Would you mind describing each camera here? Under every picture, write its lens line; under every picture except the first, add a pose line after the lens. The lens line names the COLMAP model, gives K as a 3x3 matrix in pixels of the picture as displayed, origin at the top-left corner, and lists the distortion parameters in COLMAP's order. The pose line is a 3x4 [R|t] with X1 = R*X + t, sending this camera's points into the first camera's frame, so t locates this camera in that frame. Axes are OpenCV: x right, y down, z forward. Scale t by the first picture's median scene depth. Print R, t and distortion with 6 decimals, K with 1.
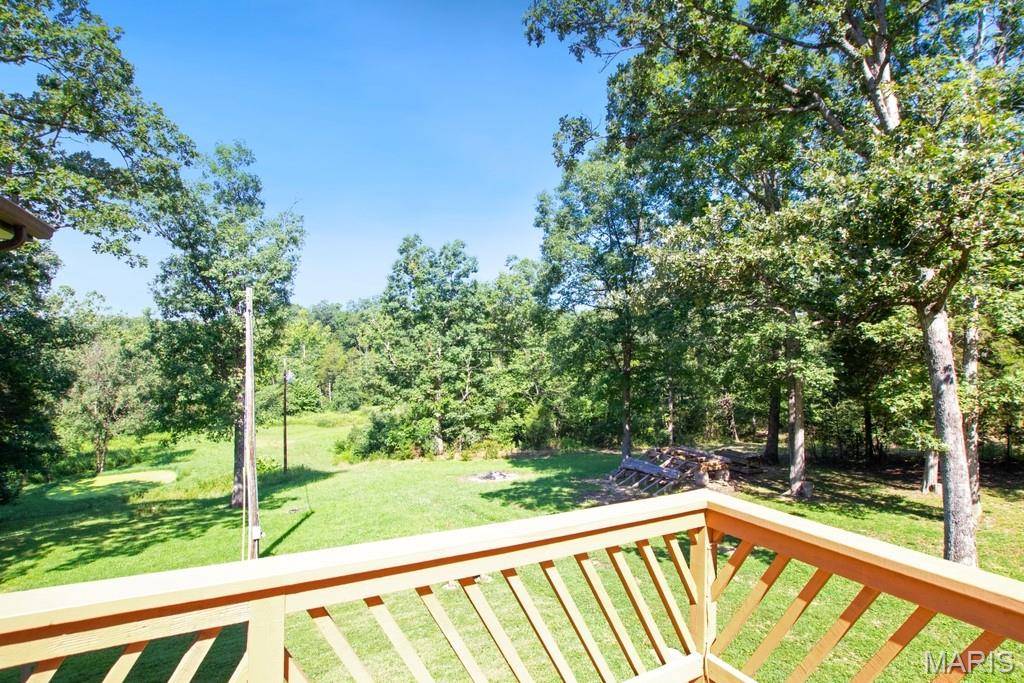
lens RADIAL K [[496.9, 0, 513.6], [0, 496.9, 354.8], [0, 0, 1]] dist [-0.024755, -0.000102]
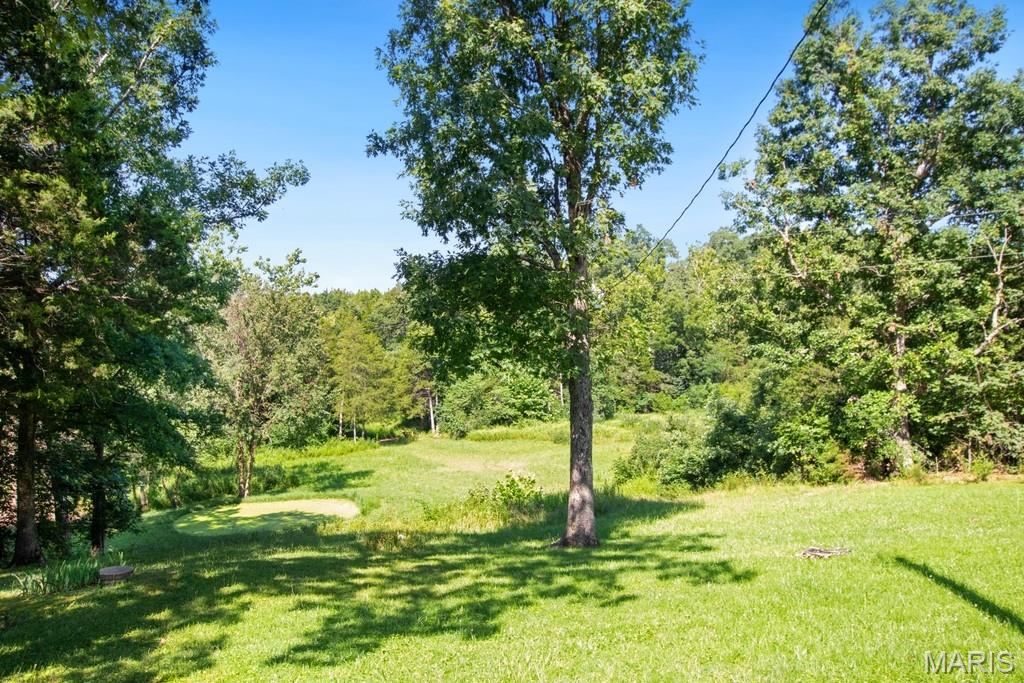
lens RADIAL K [[822.3, 0, 512.0], [0, 822.3, 341.5], [0, 0, 1]] dist [0.000525, 0.002779]
pose [[0.936685, -0.018972, -0.349659, -0.229063], [0.014054, 0.999764, -0.016596, 0.091513], [0.349891, 0.010631, 0.936730, 0.201628]]
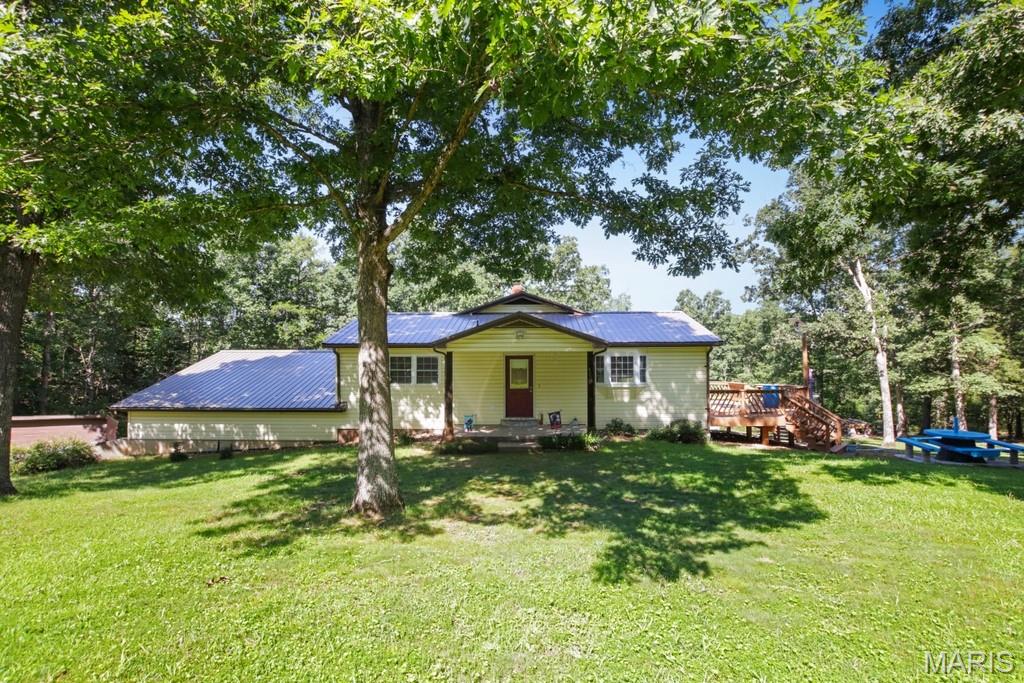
lens RADIAL K [[475.8, 0, 512.0], [0, 475.8, 341.5], [0, 0, 1]] dist [-0.021302, 0.000541]
pose [[0.854343, -0.024489, -0.519132, 0.107377], [0.004485, 0.999199, -0.039754, -0.018226], [0.519690, 0.031635, 0.853769, -0.588150]]
